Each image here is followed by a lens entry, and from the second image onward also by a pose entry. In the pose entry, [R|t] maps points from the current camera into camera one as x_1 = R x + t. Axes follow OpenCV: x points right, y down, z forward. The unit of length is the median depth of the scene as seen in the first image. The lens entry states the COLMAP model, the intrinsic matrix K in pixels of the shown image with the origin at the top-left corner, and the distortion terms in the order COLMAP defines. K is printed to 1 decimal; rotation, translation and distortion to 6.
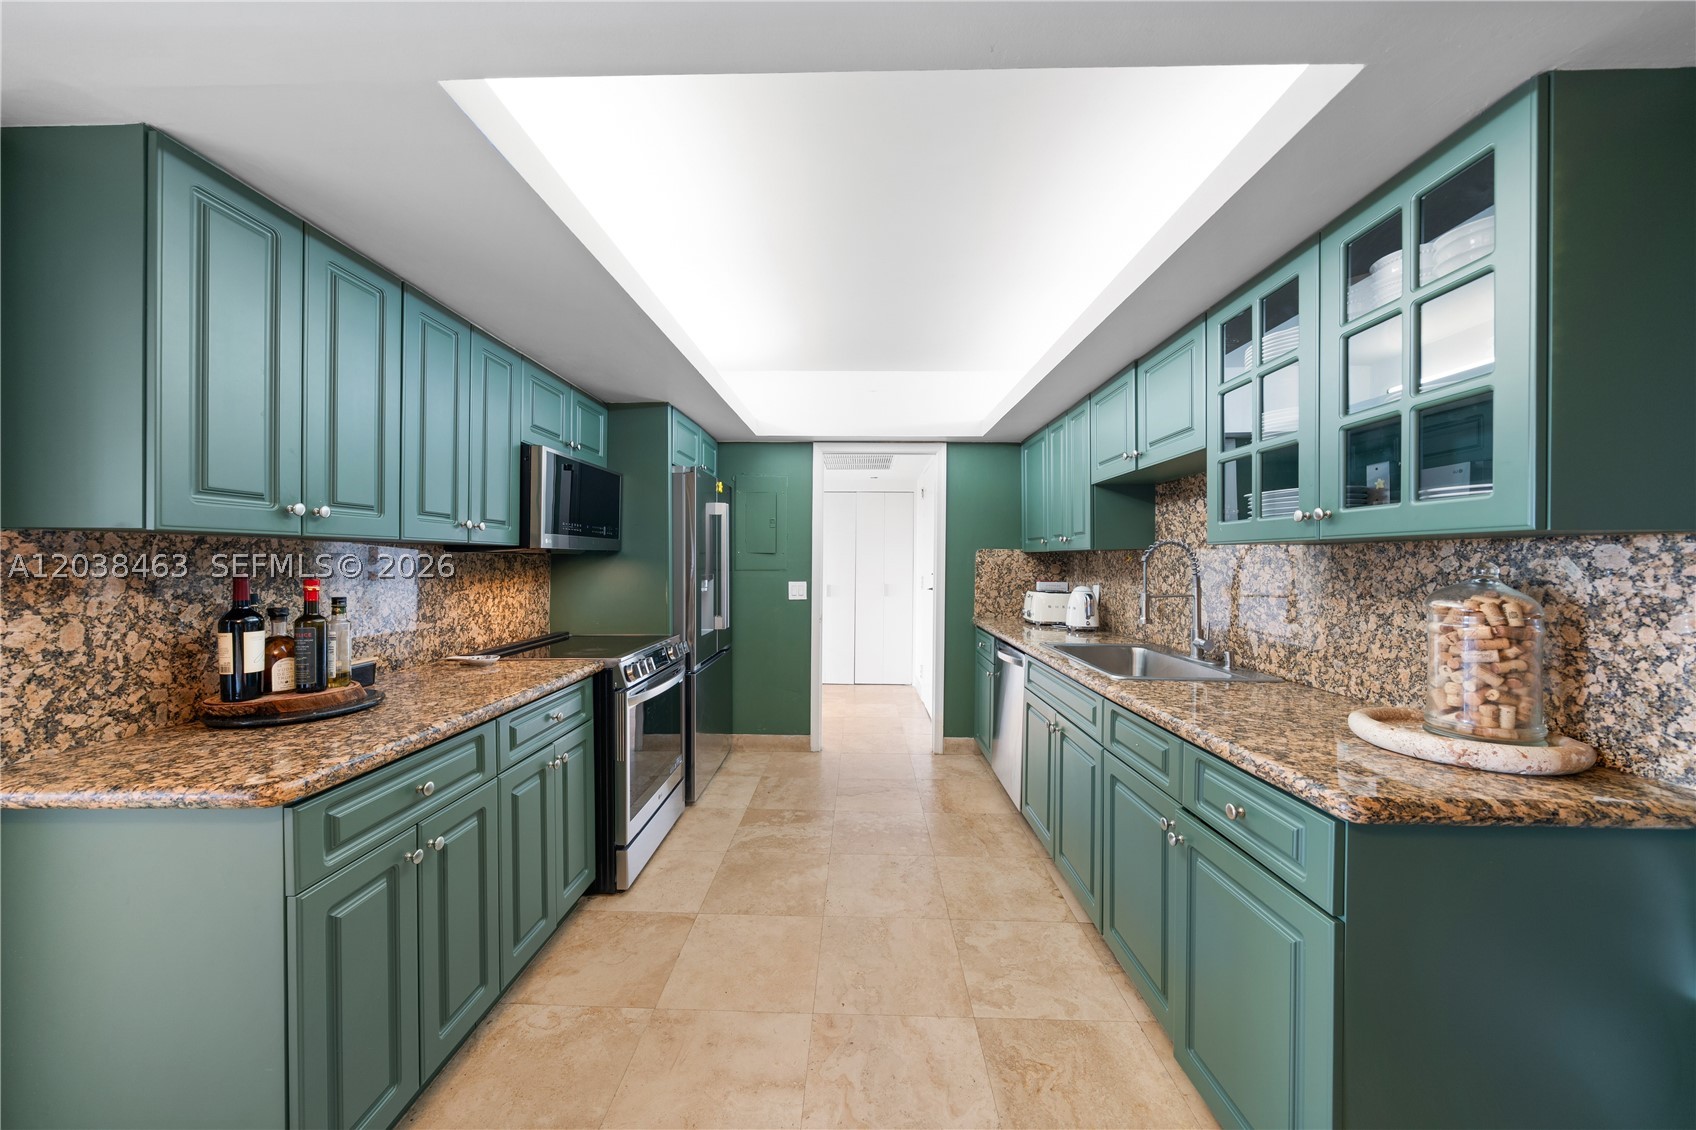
lens RADIAL K [[582.6, 0, 837.8], [0, 582.6, 563.4], [0, 0, 1]] dist [0.004508, -0.000758]
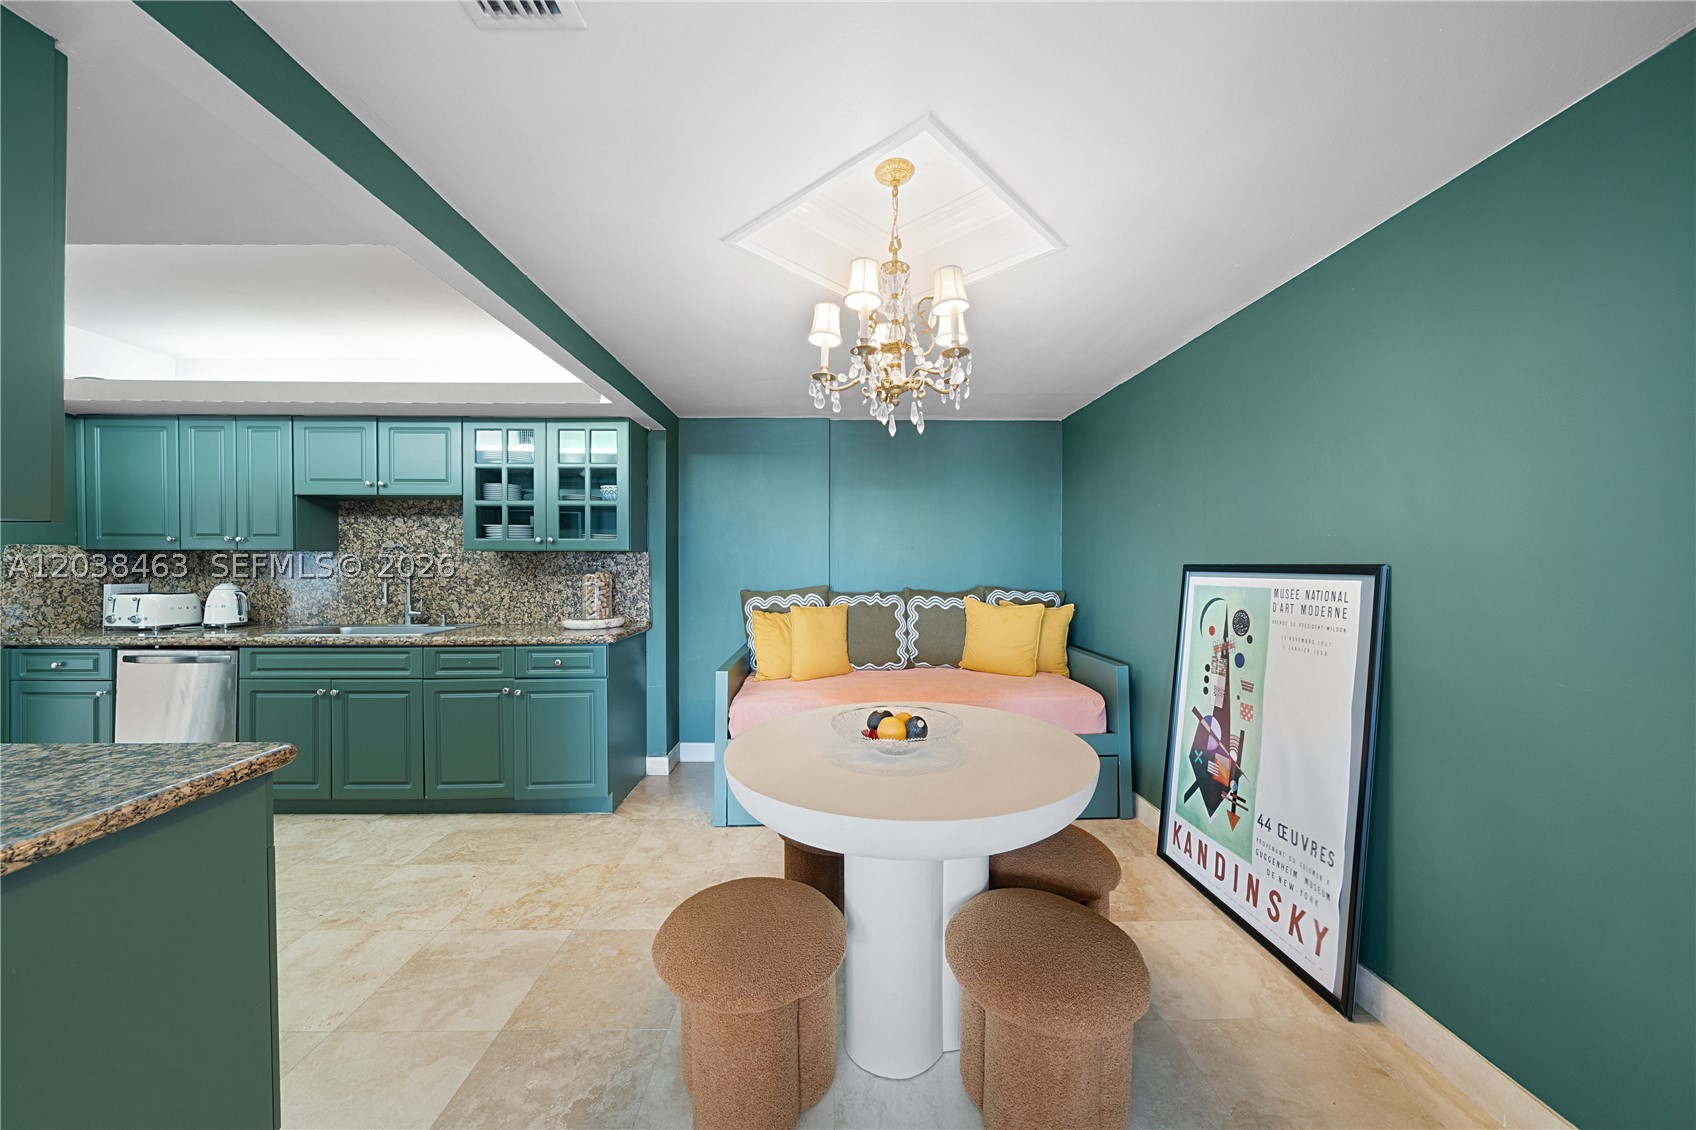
lens RADIAL K [[582.6, 0, 840.9], [0, 582.6, 570.3], [0, 0, 1]] dist [0.004508, -0.000758]
pose [[-0.049234, -0.017532, 0.998633, -1.098334], [0.001781, 0.999843, 0.017641, -0.002027], [-0.998786, 0.002647, -0.049195, -0.040946]]
